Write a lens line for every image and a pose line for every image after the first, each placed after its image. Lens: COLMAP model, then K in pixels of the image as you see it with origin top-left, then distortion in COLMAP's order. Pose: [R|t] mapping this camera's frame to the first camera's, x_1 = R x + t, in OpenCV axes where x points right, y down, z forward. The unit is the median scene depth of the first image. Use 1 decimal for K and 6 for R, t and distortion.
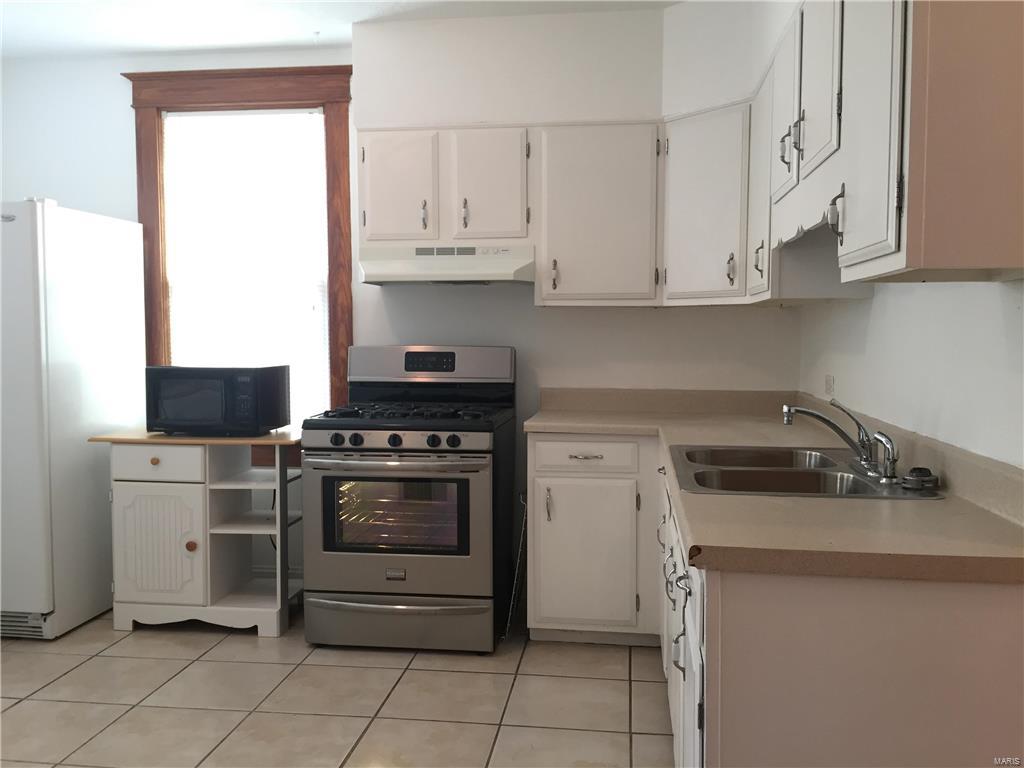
lens RADIAL K [[877.8, 0, 510.5], [0, 877.8, 382.6], [0, 0, 1]] dist [0.088339, -0.127424]
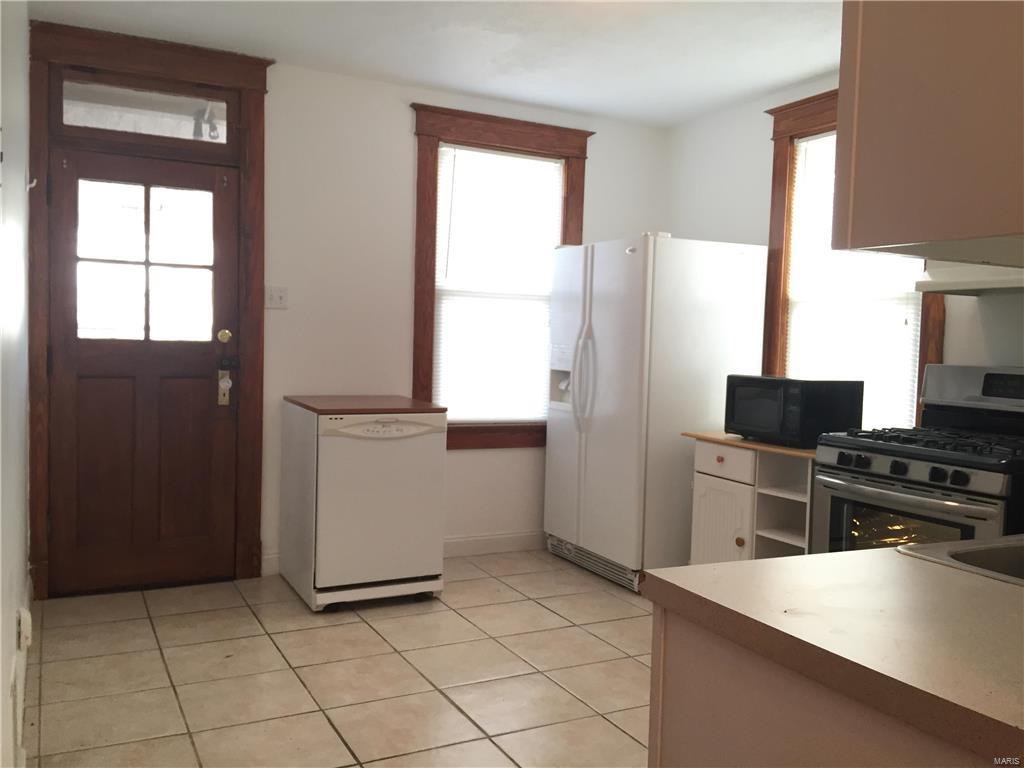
lens RADIAL K [[877.8, 0, 511.4], [0, 877.8, 385.4], [0, 0, 1]] dist [0.088339, -0.127424]
pose [[0.576385, 0.060269, -0.814953, 0.341576], [-0.076974, 0.996847, 0.019280, -0.004943], [0.813545, 0.051618, 0.579207, 0.139288]]
